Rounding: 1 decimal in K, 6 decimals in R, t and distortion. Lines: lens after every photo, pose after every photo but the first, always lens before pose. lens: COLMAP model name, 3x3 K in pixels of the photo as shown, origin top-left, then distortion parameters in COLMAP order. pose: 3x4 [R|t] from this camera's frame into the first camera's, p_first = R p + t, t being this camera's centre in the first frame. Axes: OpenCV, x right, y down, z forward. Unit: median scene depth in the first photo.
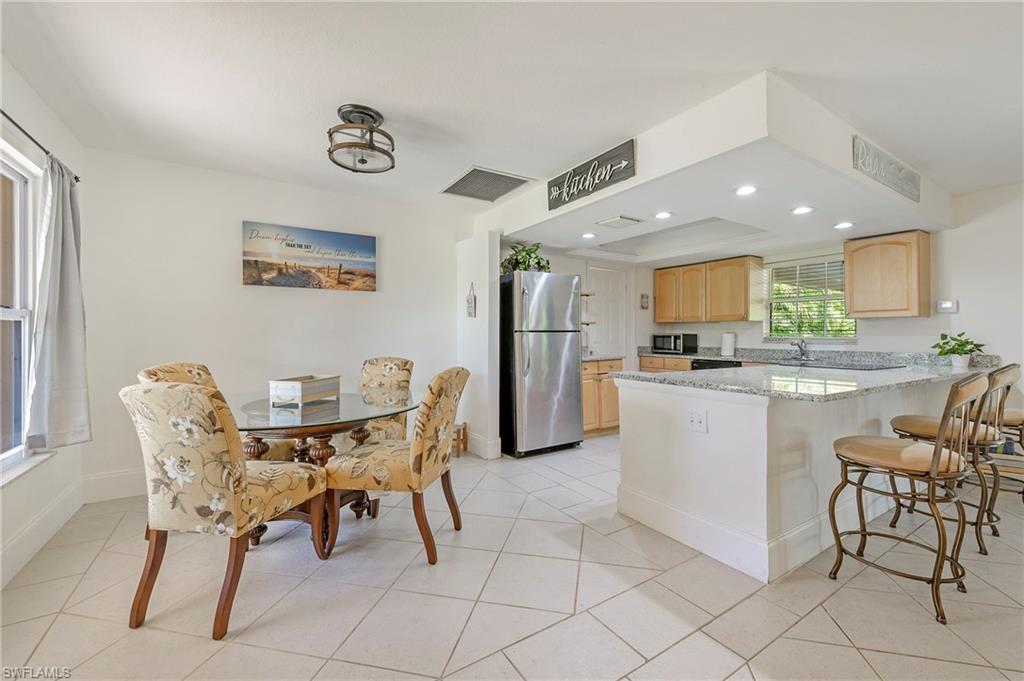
lens RADIAL K [[413.5, 0, 503.1], [0, 413.5, 352.4], [0, 0, 1]] dist [-0.003520, 0.000331]
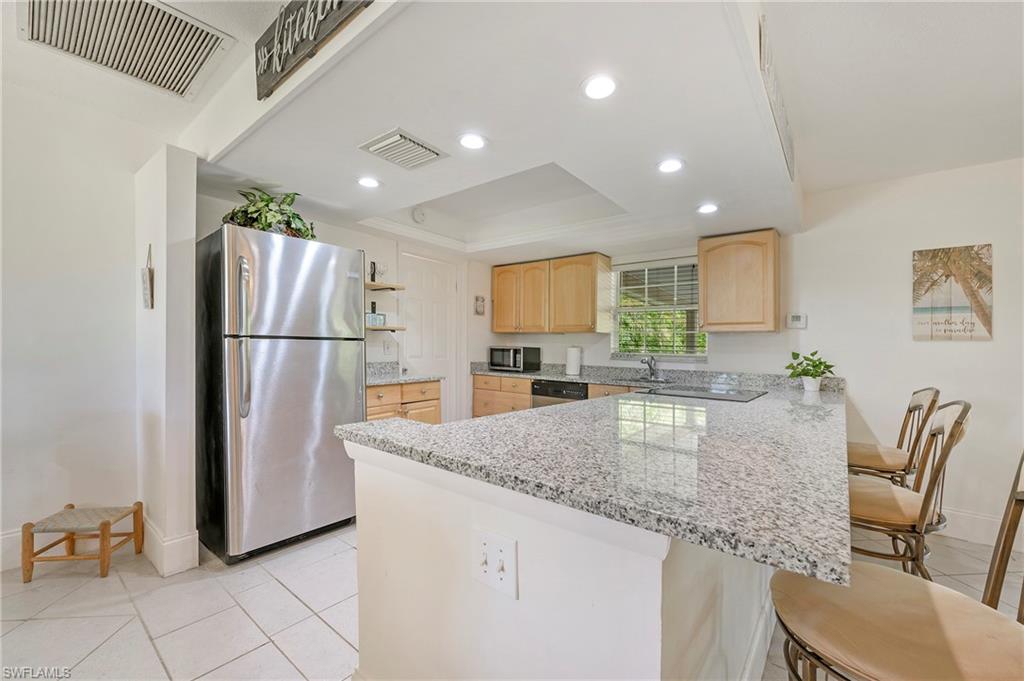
lens RADIAL K [[413.5, 0, 510.6], [0, 413.5, 361.7], [0, 0, 1]] dist [-0.003520, 0.000331]
pose [[0.941842, 0.007251, 0.335979, 0.198435], [-0.005320, 0.999964, -0.006667, -0.015503], [-0.336015, 0.004491, 0.941846, 0.352720]]
